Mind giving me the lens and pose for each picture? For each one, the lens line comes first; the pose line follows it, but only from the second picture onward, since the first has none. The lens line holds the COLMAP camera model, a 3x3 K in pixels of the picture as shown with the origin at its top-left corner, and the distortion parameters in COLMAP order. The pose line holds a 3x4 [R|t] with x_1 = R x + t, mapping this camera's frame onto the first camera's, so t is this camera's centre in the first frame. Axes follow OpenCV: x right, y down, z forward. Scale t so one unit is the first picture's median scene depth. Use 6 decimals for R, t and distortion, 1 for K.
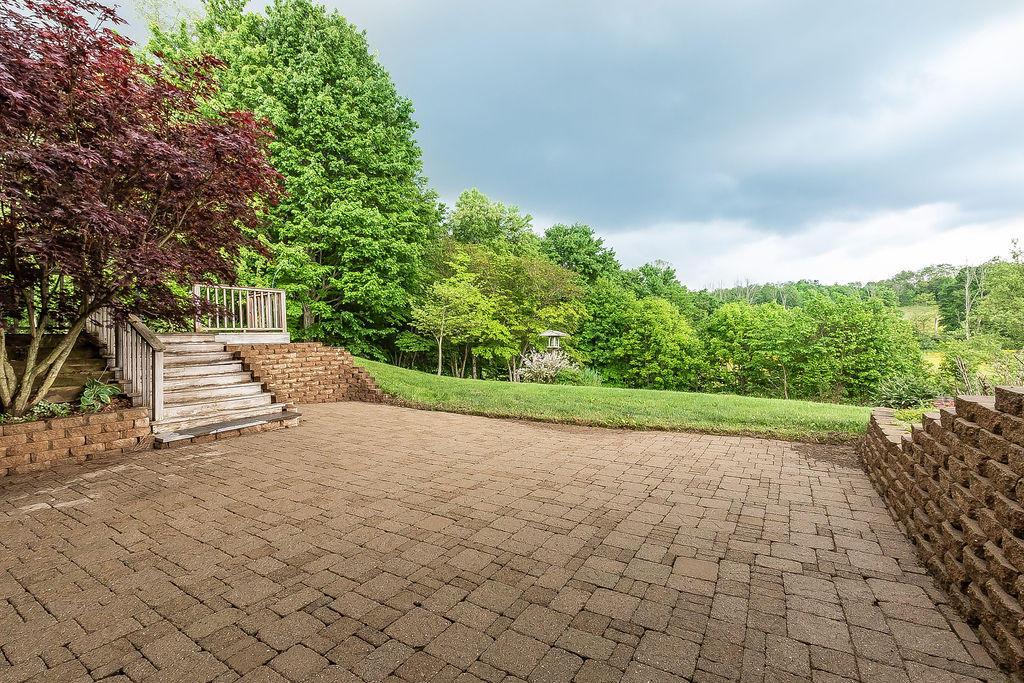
lens RADIAL K [[450.2, 0, 512.0], [0, 450.2, 341.5], [0, 0, 1]] dist [-0.011242, 0.000064]
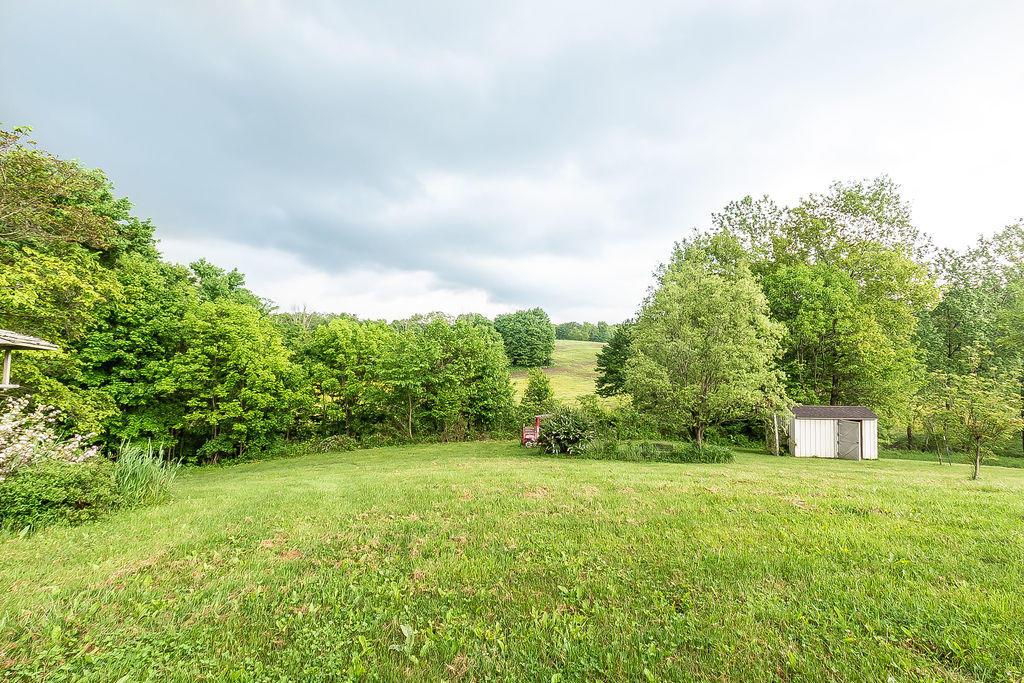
lens RADIAL K [[450.2, 0, 512.0], [0, 450.2, 341.5], [0, 0, 1]] dist [-0.011242, 0.000064]
pose [[0.588554, 0.051968, 0.806786, 0.033560], [-0.004105, 0.998111, -0.061297, 0.000058], [-0.808448, 0.032765, 0.587656, 0.302199]]
